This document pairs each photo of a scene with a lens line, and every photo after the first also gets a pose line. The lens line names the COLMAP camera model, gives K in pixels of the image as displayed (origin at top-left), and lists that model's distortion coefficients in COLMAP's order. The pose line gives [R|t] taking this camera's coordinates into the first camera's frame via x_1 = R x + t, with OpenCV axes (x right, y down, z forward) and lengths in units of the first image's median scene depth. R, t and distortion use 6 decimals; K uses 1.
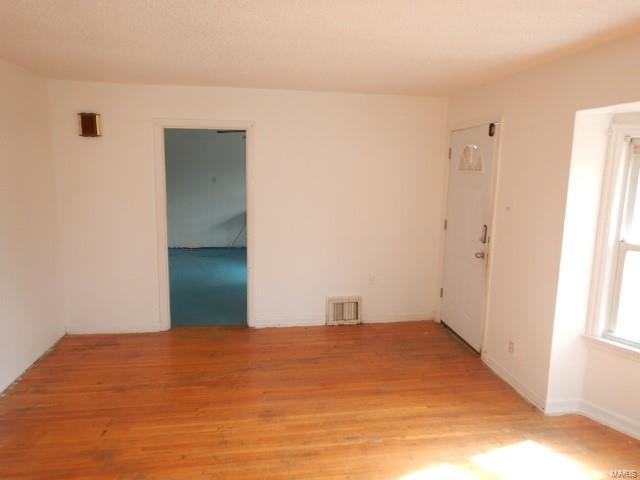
lens RADIAL K [[451.4, 0, 324.6], [0, 451.4, 242.2], [0, 0, 1]] dist [0.010066, -0.000803]
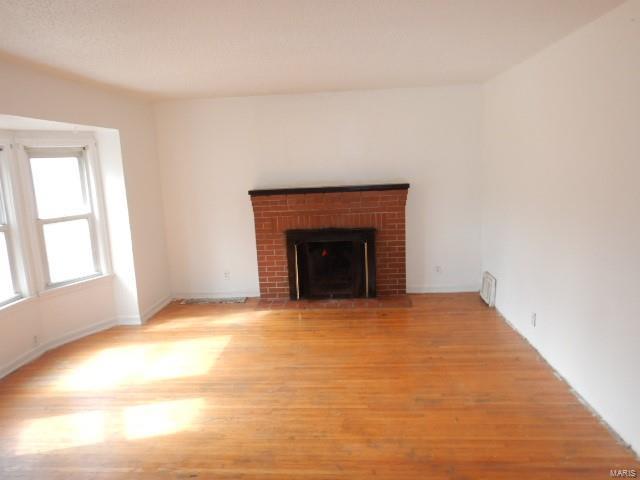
lens RADIAL K [[451.4, 0, 324.6], [0, 451.4, 242.2], [0, 0, 1]] dist [0.010066, -0.000803]
pose [[-0.968557, -0.017554, 0.248173, -0.430950], [0.070116, 0.937815, 0.339981, -0.279167], [-0.238708, 0.346692, -0.907096, 1.678240]]
